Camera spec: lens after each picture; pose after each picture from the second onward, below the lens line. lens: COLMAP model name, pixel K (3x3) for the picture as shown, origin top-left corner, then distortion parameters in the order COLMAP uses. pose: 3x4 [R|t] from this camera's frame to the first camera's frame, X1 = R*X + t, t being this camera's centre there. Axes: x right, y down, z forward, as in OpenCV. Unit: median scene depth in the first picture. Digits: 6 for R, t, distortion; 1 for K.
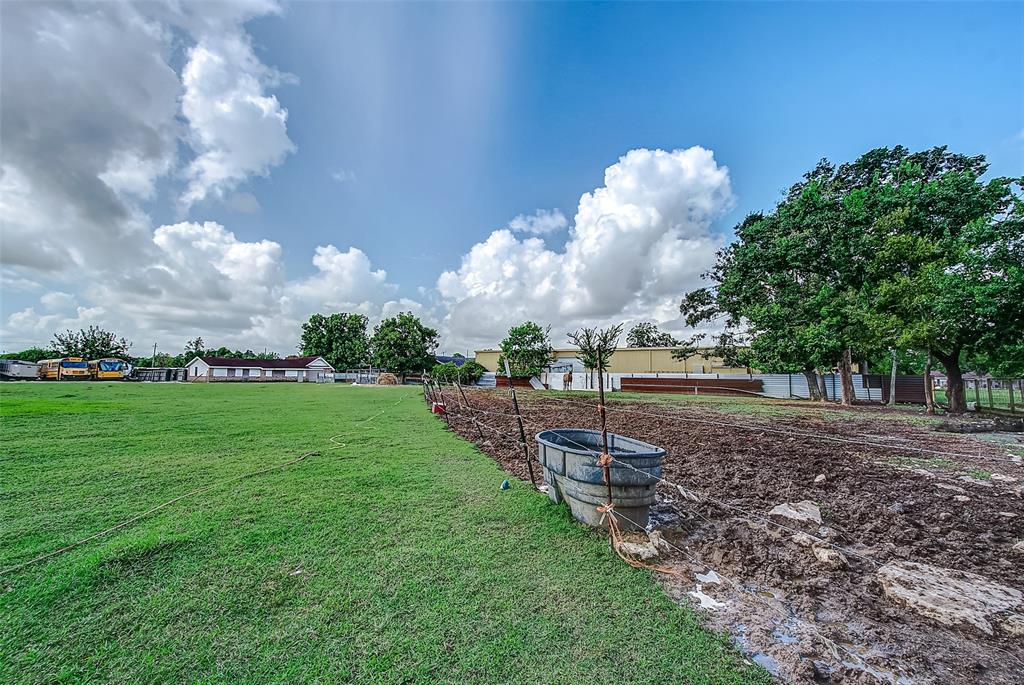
lens RADIAL K [[436.4, 0, 510.1], [0, 436.4, 358.1], [0, 0, 1]] dist [0.023826, -0.000468]
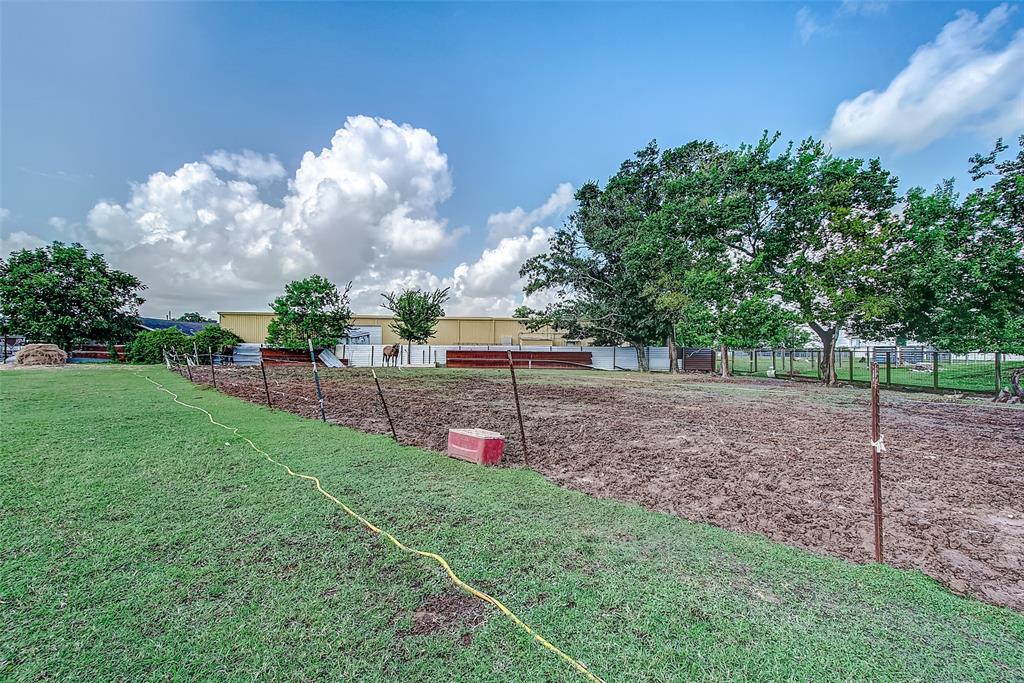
lens RADIAL K [[436.4, 0, 510.1], [0, 436.4, 357.1], [0, 0, 1]] dist [0.023826, -0.000468]
pose [[0.830919, -0.013828, 0.556221, -0.101276], [-0.021477, 0.998149, 0.056898, 0.005464], [-0.555978, -0.059223, 0.829084, 0.193574]]
